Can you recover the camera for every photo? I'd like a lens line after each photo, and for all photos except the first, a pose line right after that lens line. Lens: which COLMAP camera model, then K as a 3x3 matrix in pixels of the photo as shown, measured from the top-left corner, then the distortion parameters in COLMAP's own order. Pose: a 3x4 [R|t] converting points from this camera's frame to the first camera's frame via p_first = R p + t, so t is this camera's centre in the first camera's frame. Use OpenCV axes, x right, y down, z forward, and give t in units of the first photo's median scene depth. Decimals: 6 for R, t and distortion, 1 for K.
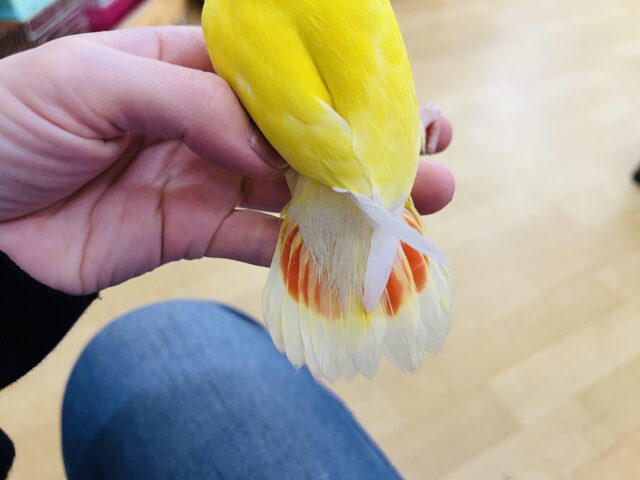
lens RADIAL K [[488.4, 0, 319.1], [0, 488.4, 240.6], [0, 0, 1]] dist [-0.008955, -0.000474]
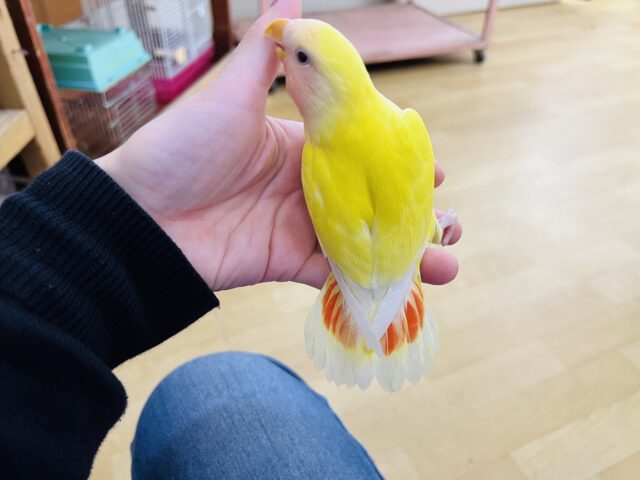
lens RADIAL K [[488.4, 0, 319.1], [0, 488.4, 240.6], [0, 0, 1]] dist [-0.008955, -0.000474]
pose [[0.996151, 0.055111, -0.068156, -0.011347], [-0.062519, 0.991760, -0.111816, -0.034551], [0.061432, 0.115647, 0.991389, -0.266083]]
